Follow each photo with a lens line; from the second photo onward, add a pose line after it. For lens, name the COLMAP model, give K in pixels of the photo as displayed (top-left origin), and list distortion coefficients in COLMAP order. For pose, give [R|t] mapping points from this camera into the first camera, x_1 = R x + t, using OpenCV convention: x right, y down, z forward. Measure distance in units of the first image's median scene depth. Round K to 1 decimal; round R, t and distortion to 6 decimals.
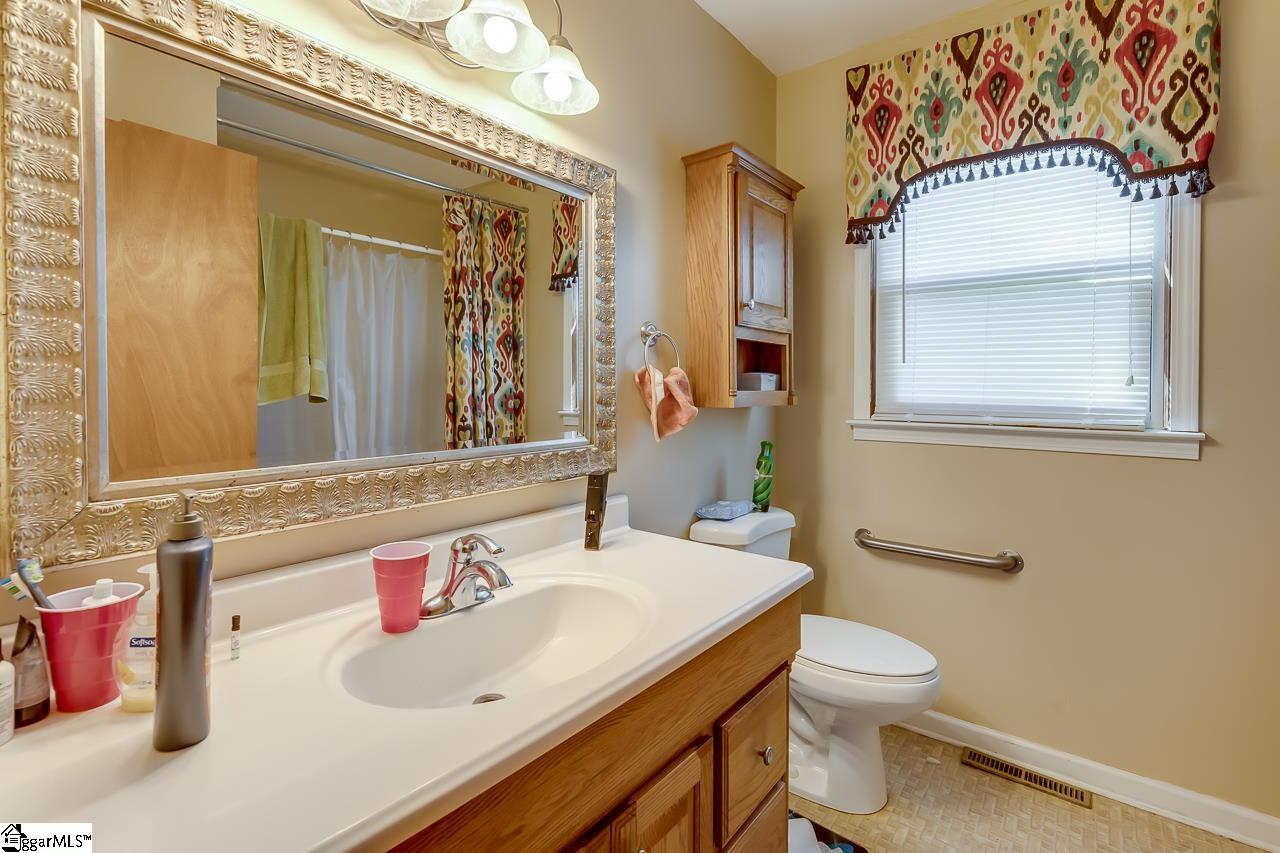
lens RADIAL K [[578.9, 0, 640.0], [0, 578.9, 426.5], [0, 0, 1]] dist [0.007523, -0.000845]
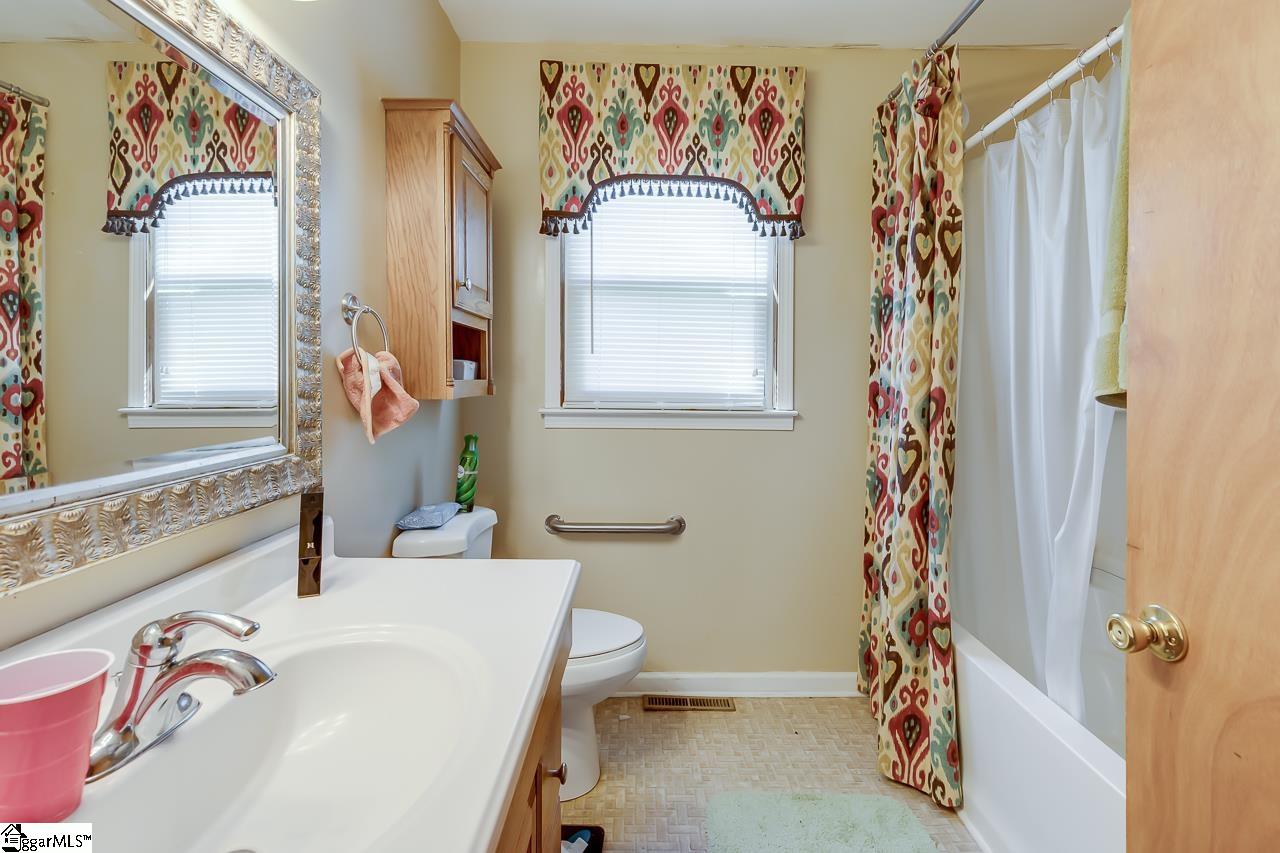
lens RADIAL K [[589.0, 0, 640.4], [0, 589.0, 409.0], [0, 0, 1]] dist [0.011153, -0.000821]
pose [[0.784820, -0.030562, 0.618970, -0.168920], [0.036905, 0.999316, 0.002548, -0.009117], [-0.618624, 0.020843, 0.785411, 0.112553]]
